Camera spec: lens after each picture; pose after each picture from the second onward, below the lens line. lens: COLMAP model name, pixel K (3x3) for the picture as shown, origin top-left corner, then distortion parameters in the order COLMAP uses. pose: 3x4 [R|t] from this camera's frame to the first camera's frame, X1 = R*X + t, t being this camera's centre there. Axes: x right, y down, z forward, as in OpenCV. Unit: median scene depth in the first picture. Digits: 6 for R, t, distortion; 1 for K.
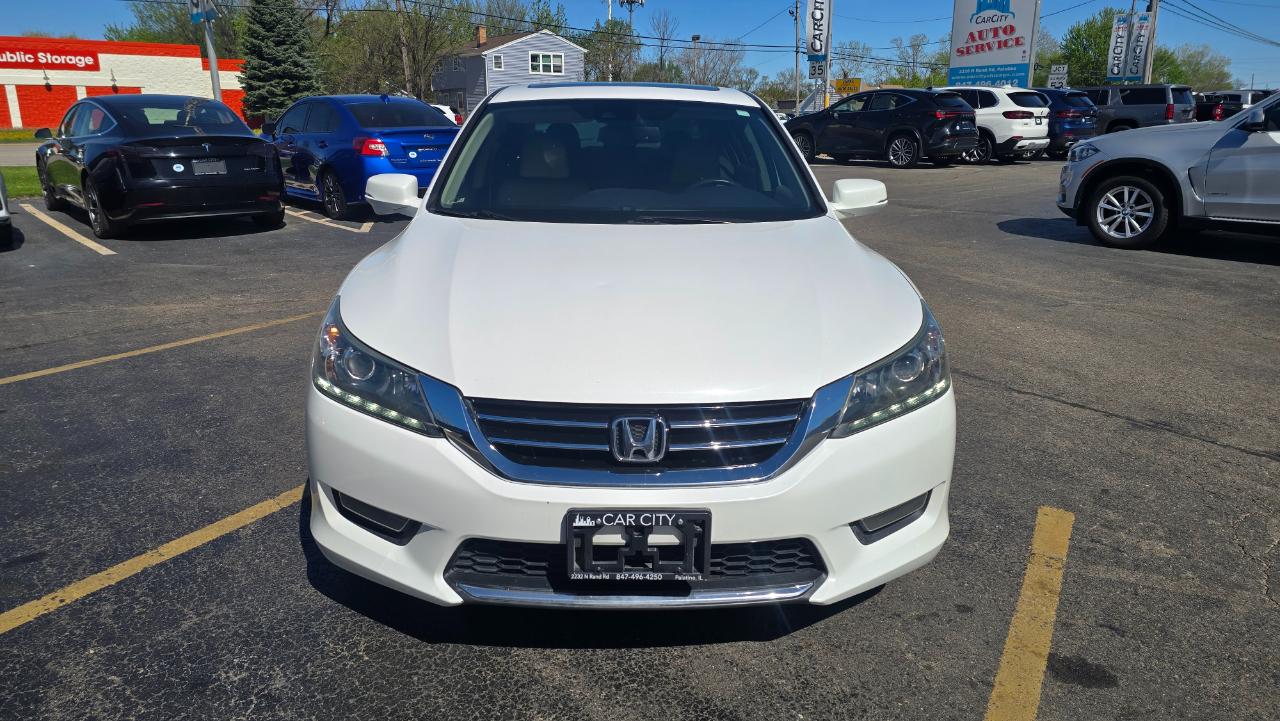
lens RADIAL K [[864.7, 0, 635.5], [0, 864.7, 361.1], [0, 0, 1]] dist [0.063088, -0.061987]
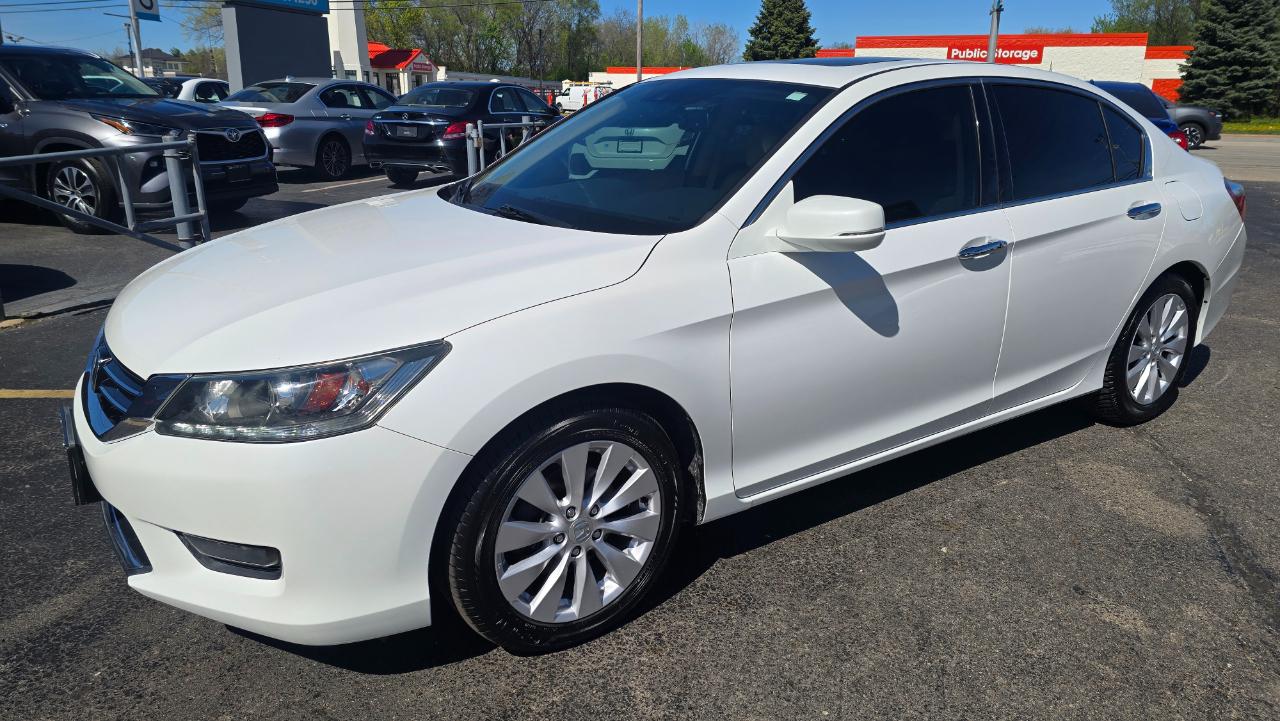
lens RADIAL K [[864.7, 0, 635.5], [0, 864.7, 361.1], [0, 0, 1]] dist [0.063088, -0.061987]
pose [[0.528993, 0.248905, -0.811303, 0.076023], [-0.241773, 0.960603, 0.137067, -0.014548], [0.813457, 0.123644, 0.568331, 0.052588]]
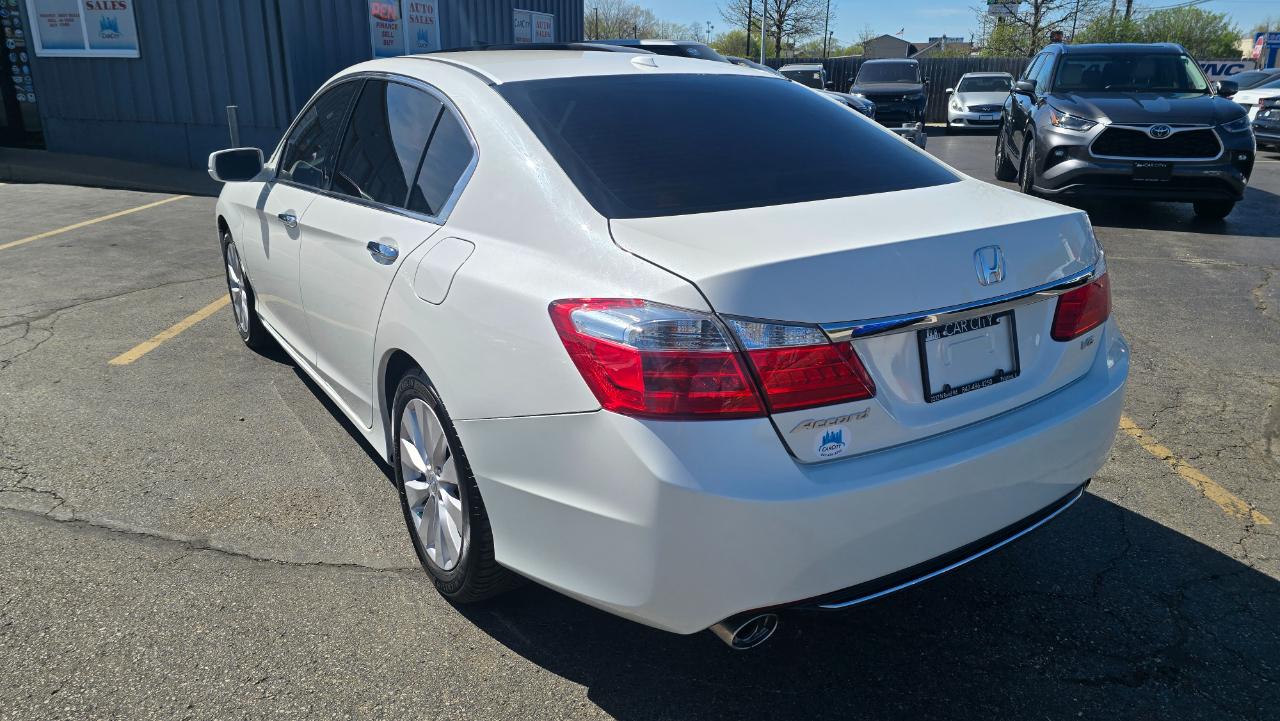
lens RADIAL K [[864.7, 0, 635.5], [0, 864.7, 361.1], [0, 0, 1]] dist [0.063088, -0.061987]
pose [[-0.864210, 0.149312, -0.480466, 0.039113], [-0.146387, 0.839017, 0.524043, -0.064447], [0.481365, 0.523217, -0.703230, 0.219405]]
